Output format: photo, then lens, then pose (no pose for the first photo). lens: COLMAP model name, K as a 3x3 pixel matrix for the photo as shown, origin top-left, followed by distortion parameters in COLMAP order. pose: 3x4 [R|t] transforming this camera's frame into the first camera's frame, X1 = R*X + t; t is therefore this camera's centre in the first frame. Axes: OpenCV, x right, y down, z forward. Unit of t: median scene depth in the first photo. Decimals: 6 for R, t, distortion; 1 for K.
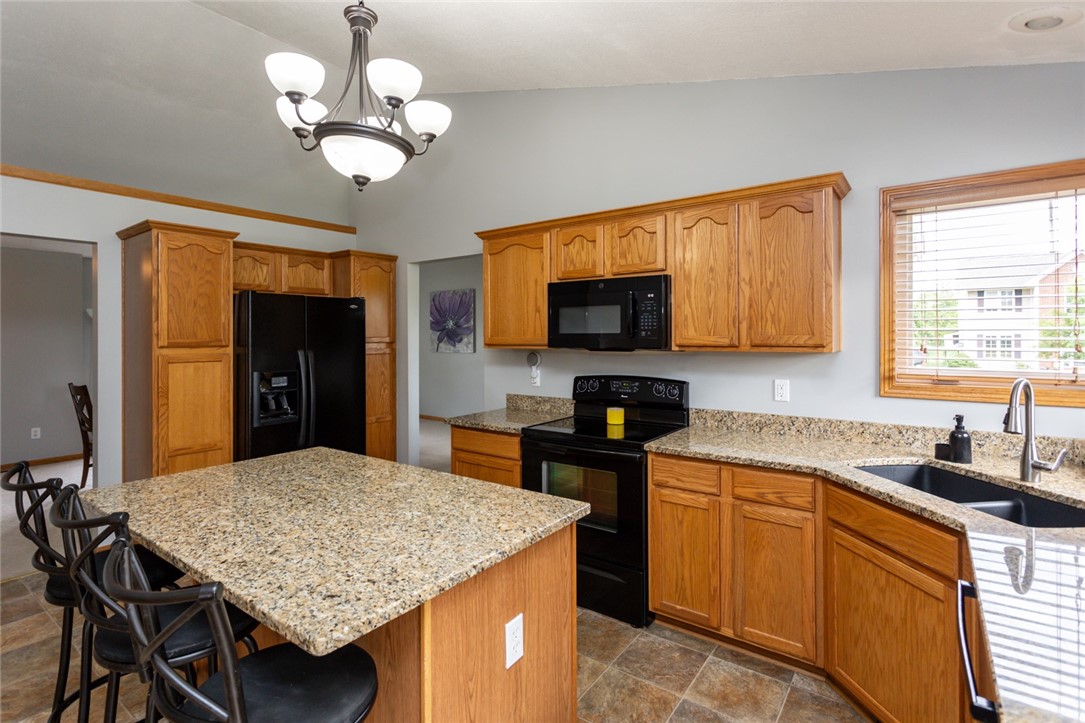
lens RADIAL K [[522.8, 0, 539.1], [0, 522.8, 338.7], [0, 0, 1]] dist [0.000250, -0.000123]
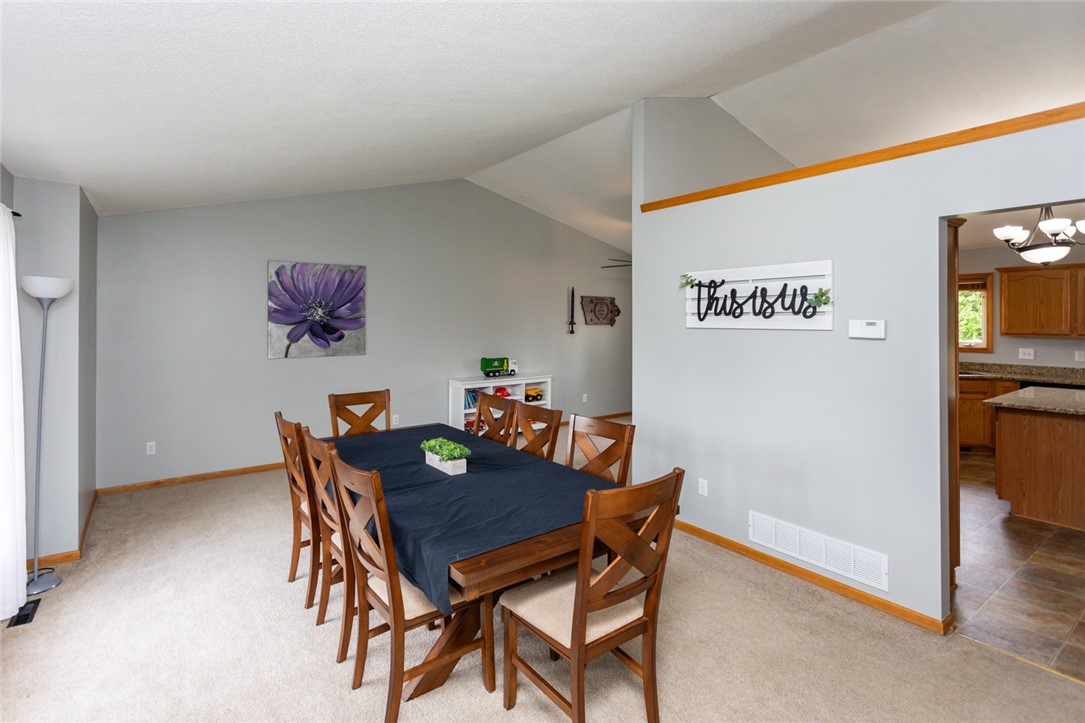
lens RADIAL K [[519.2, 0, 538.5], [0, 519.2, 315.0], [0, 0, 1]] dist [0.002110, 0.000294]
pose [[0.319442, 0.008869, 0.947564, -1.990584], [0.006758, 0.999909, -0.011637, -0.046845], [-0.947582, 0.010121, 0.319353, 1.479345]]
